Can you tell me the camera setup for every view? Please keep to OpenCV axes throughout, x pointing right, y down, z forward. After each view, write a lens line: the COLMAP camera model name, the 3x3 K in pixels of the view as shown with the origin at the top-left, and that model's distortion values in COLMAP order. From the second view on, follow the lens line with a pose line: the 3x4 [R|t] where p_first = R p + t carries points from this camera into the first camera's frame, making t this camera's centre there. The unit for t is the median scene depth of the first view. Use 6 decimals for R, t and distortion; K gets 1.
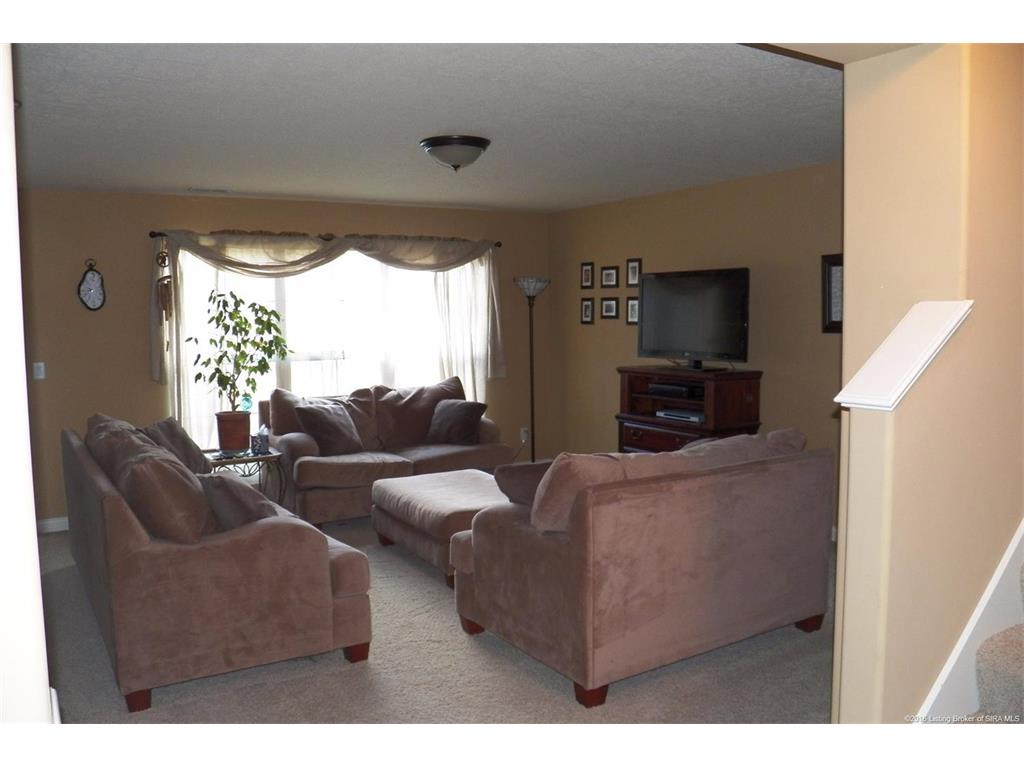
lens RADIAL K [[838.2, 0, 517.0], [0, 838.2, 388.5], [0, 0, 1]] dist [-0.125827, 0.082065]
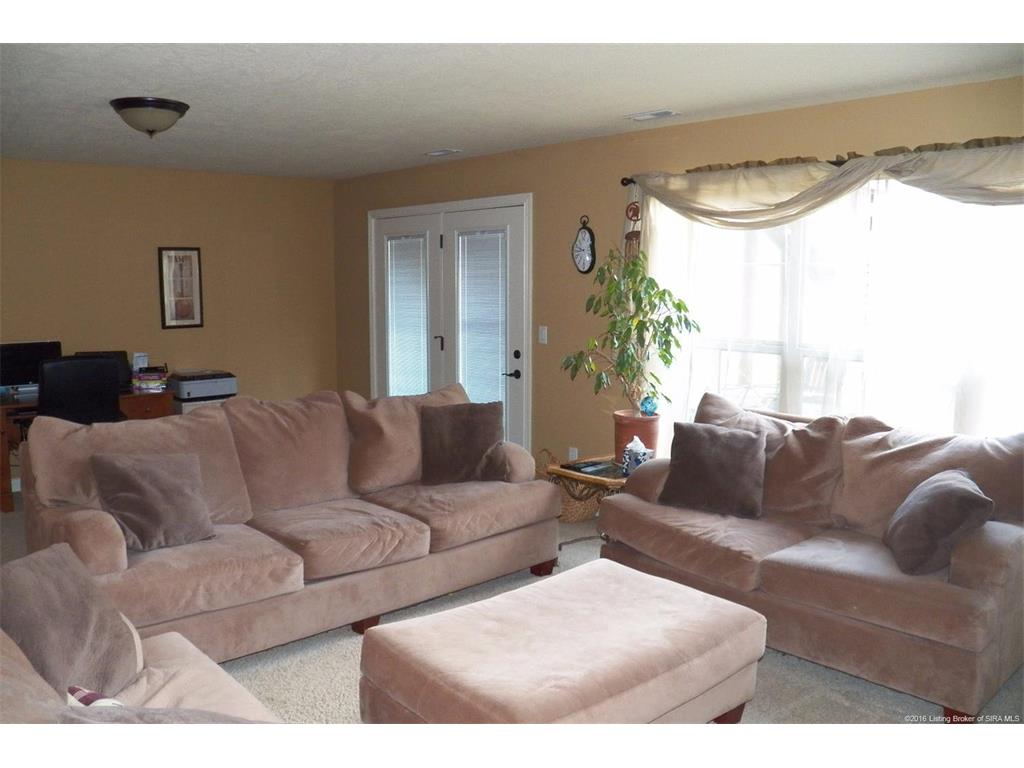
lens RADIAL K [[838.2, 0, 508.9], [0, 838.2, 384.2], [0, 0, 1]] dist [-0.125827, 0.082065]
pose [[0.169815, 0.132524, -0.976525, 0.330254], [-0.106913, 0.987546, 0.115427, -0.063666], [0.979659, 0.084802, 0.181868, 0.668715]]
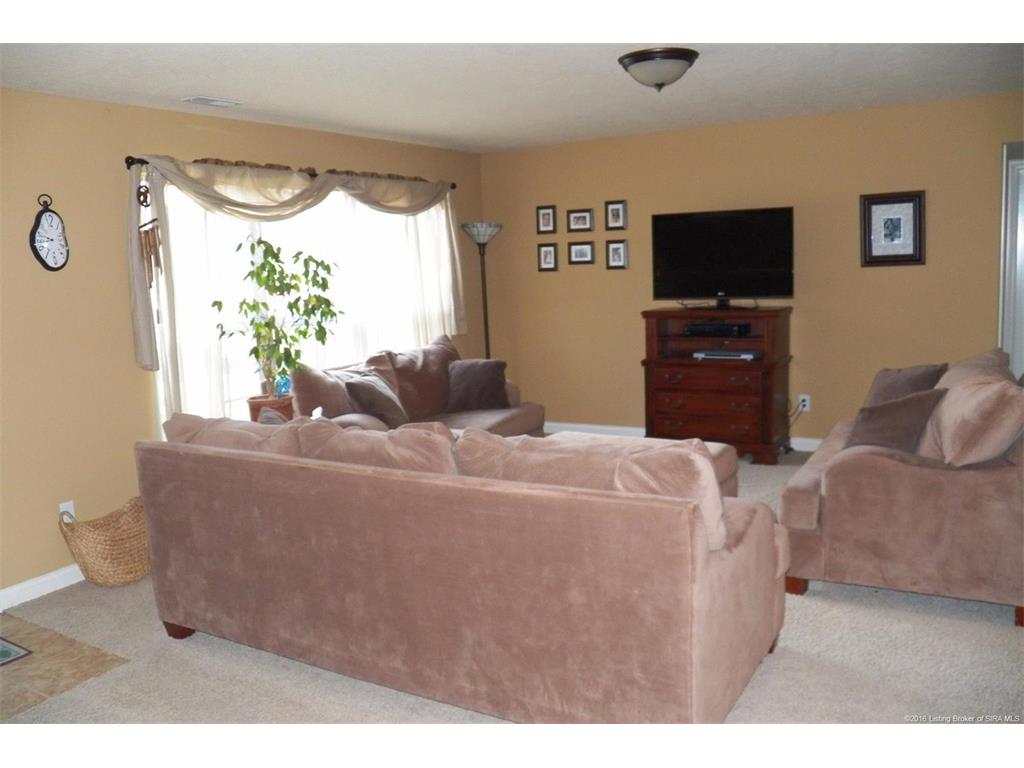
lens RADIAL K [[838.2, 0, 516.6], [0, 838.2, 380.2], [0, 0, 1]] dist [-0.125827, 0.082065]
pose [[0.888522, -0.093640, 0.449177, -0.428738], [0.077097, 0.995504, 0.055026, -0.010258], [-0.452310, -0.014261, 0.891747, 0.192571]]
